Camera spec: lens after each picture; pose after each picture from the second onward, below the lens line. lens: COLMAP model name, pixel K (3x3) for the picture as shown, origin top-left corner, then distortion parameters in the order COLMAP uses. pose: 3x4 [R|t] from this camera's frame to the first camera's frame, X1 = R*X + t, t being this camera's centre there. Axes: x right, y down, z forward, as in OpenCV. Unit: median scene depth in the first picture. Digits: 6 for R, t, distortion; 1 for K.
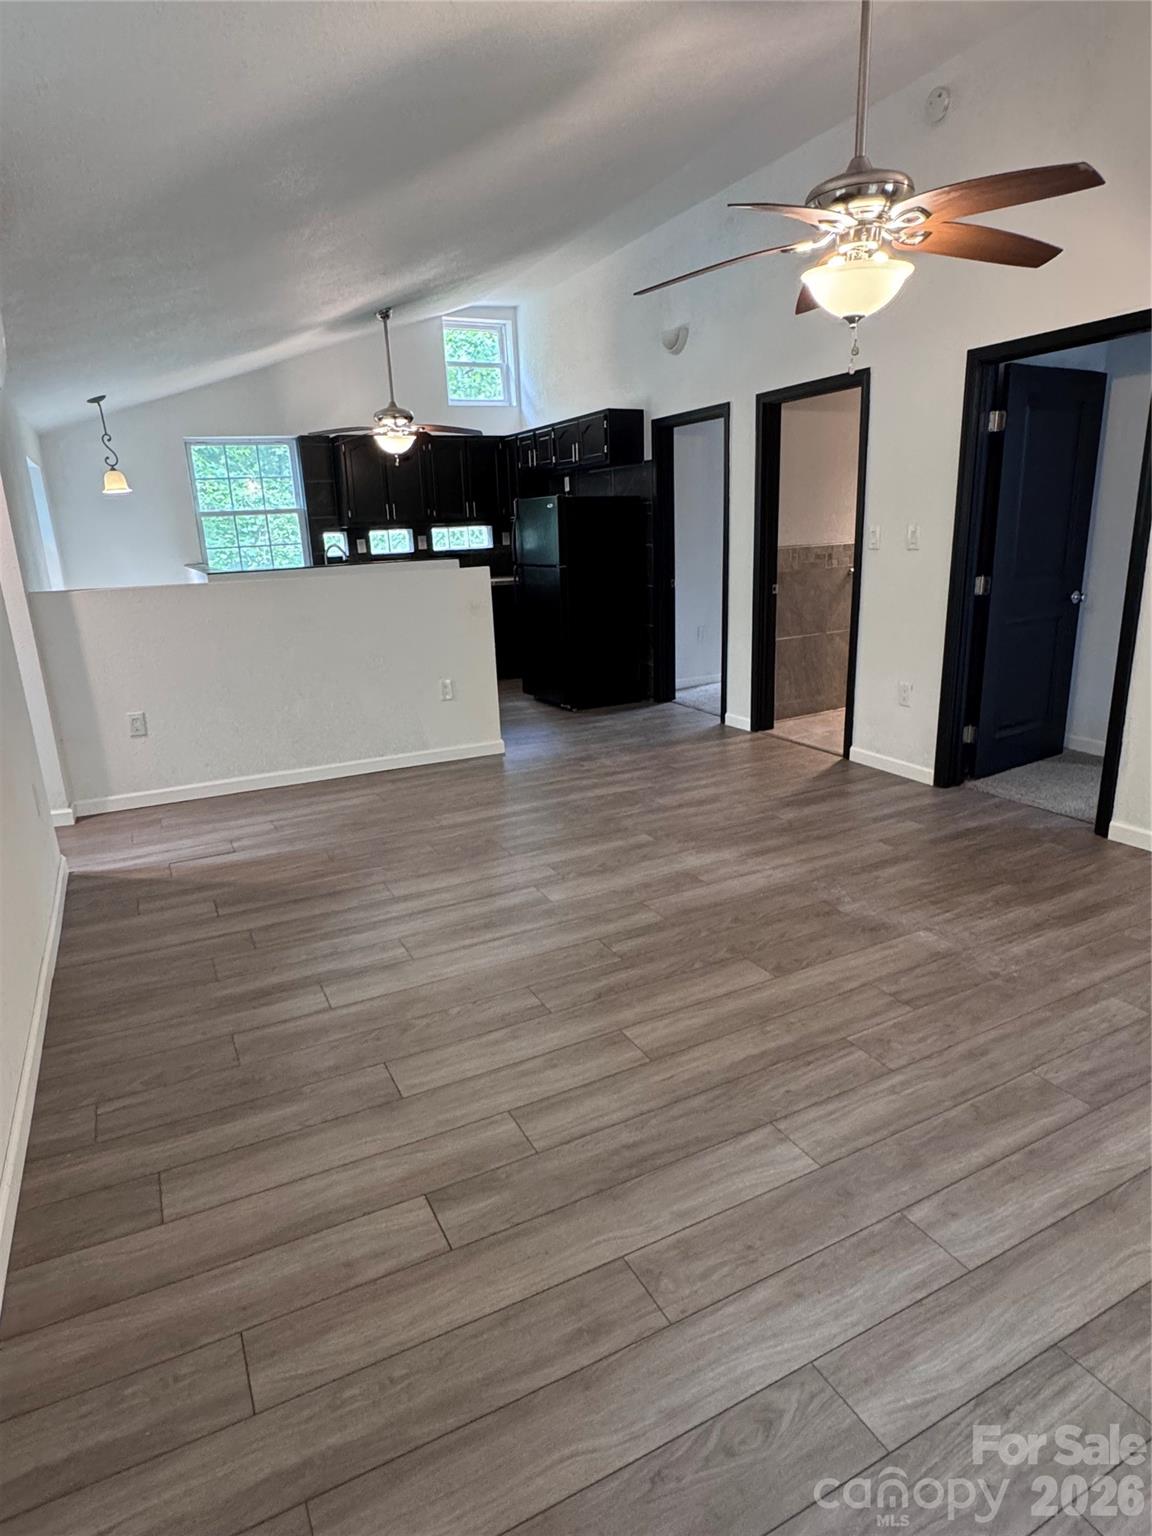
lens RADIAL K [[882.5, 0, 574.6], [0, 882.5, 771.4], [0, 0, 1]] dist [-0.003248, 0.000461]
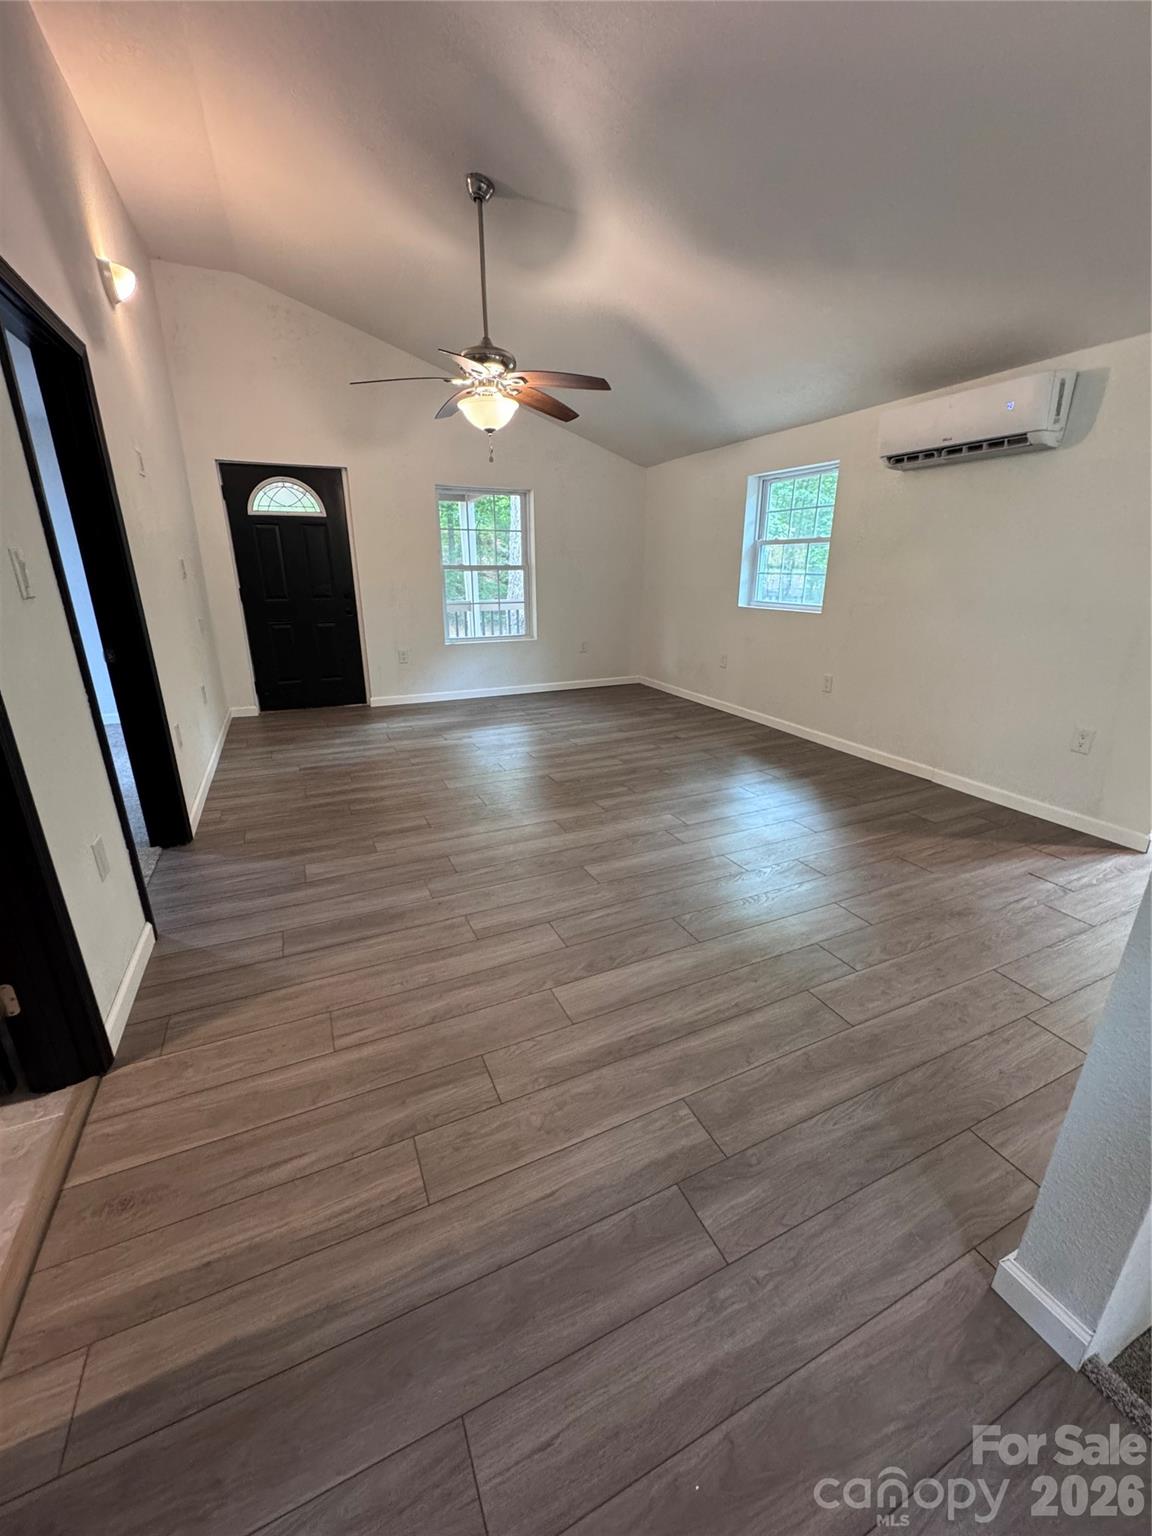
lens RADIAL K [[607.3, 0, 578.4], [0, 607.3, 769.7], [0, 0, 1]] dist [-0.002620, -0.000030]
pose [[-0.998415, 0.026473, 0.049675, 0.067466], [0.049788, 0.827041, 0.559933, -0.437240], [-0.026260, 0.561518, -0.827047, 1.683094]]
